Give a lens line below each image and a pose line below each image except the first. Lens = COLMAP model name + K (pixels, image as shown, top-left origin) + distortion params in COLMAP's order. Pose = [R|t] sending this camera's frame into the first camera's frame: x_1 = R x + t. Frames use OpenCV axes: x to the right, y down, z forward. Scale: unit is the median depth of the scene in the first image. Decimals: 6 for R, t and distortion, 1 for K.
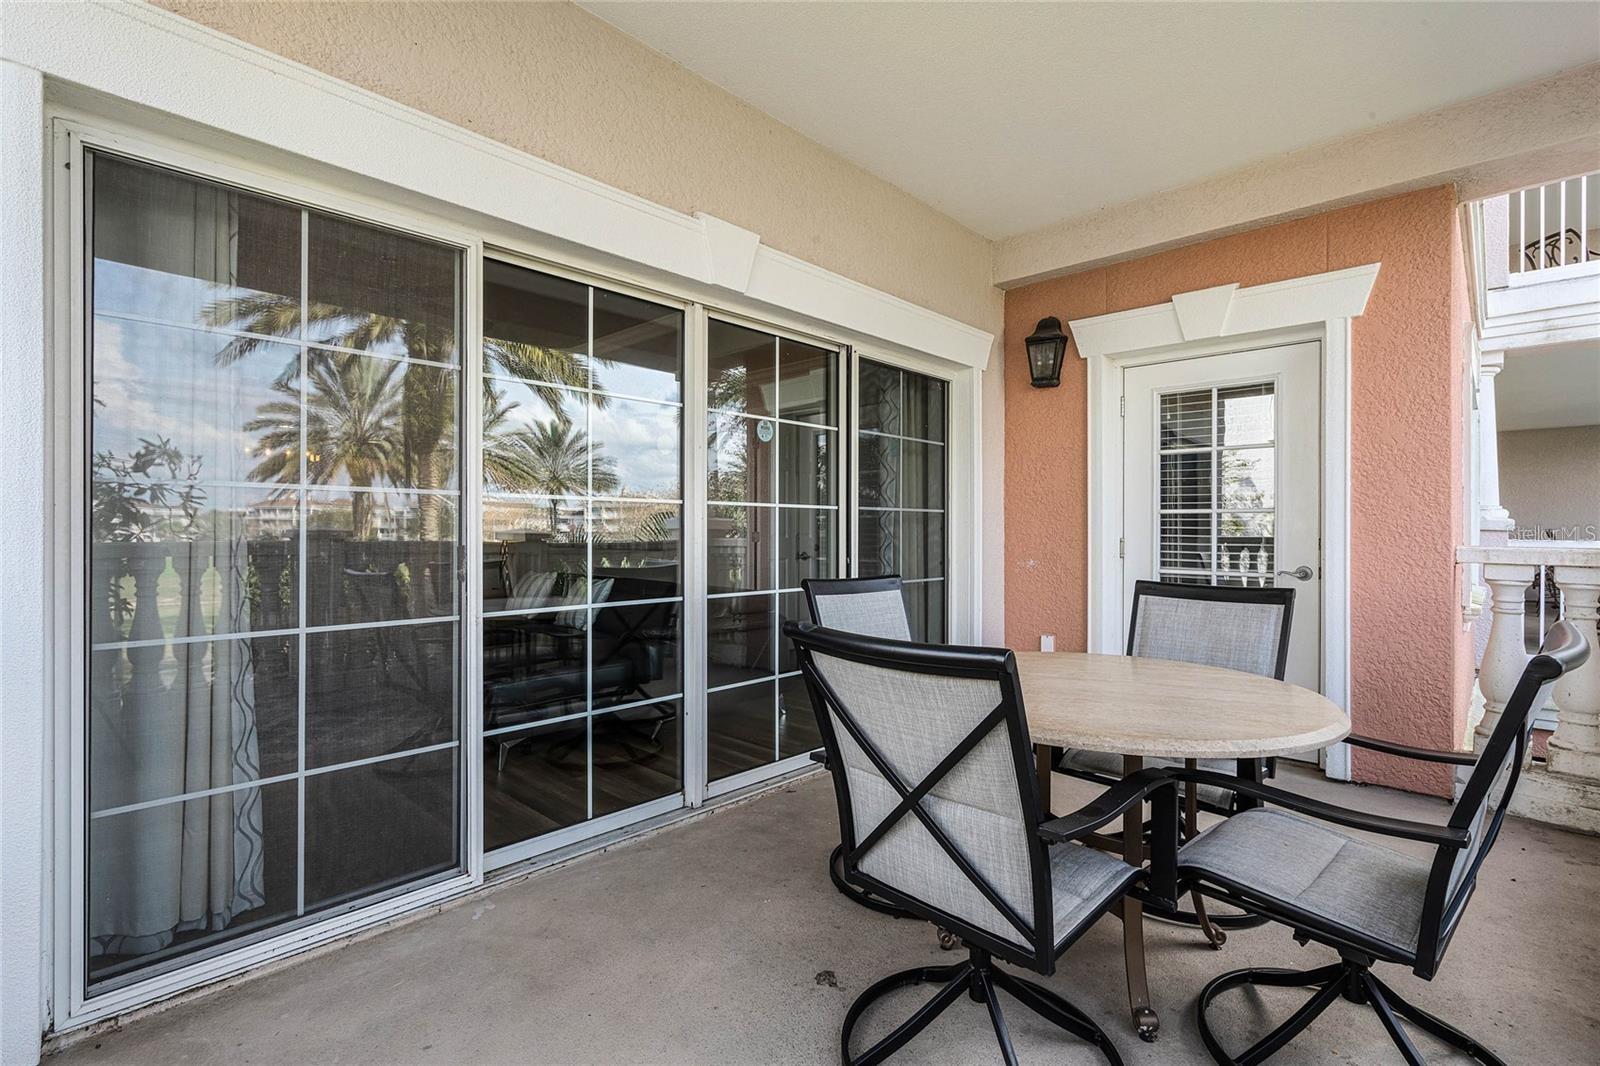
lens RADIAL K [[728.3, 0, 792.8], [0, 728.3, 528.3], [0, 0, 1]] dist [-0.003526, -0.000420]
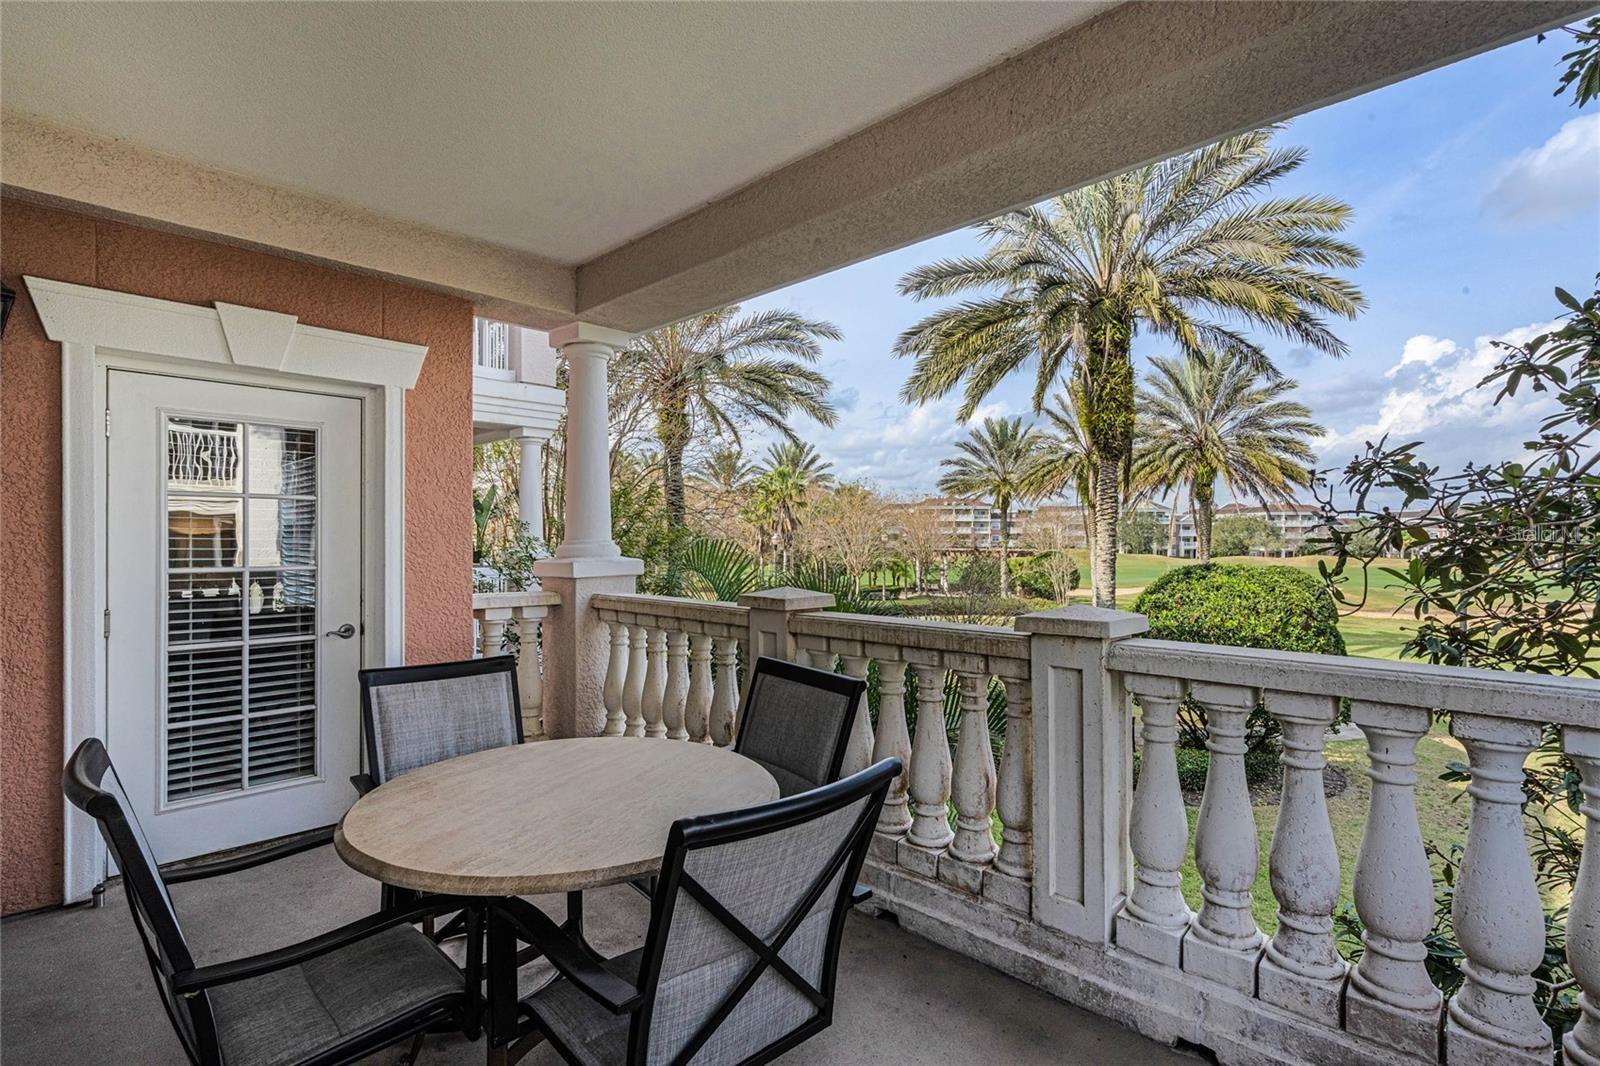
lens RADIAL K [[770.9, 0, 799.5], [0, 770.9, 532.9], [0, 0, 1]] dist [-0.009494, 0.001671]
pose [[0.001557, 0.003588, 0.999992, -0.358740], [0.000442, 0.999993, -0.003588, -0.071743], [-0.999999, 0.000448, 0.001555, 0.407880]]
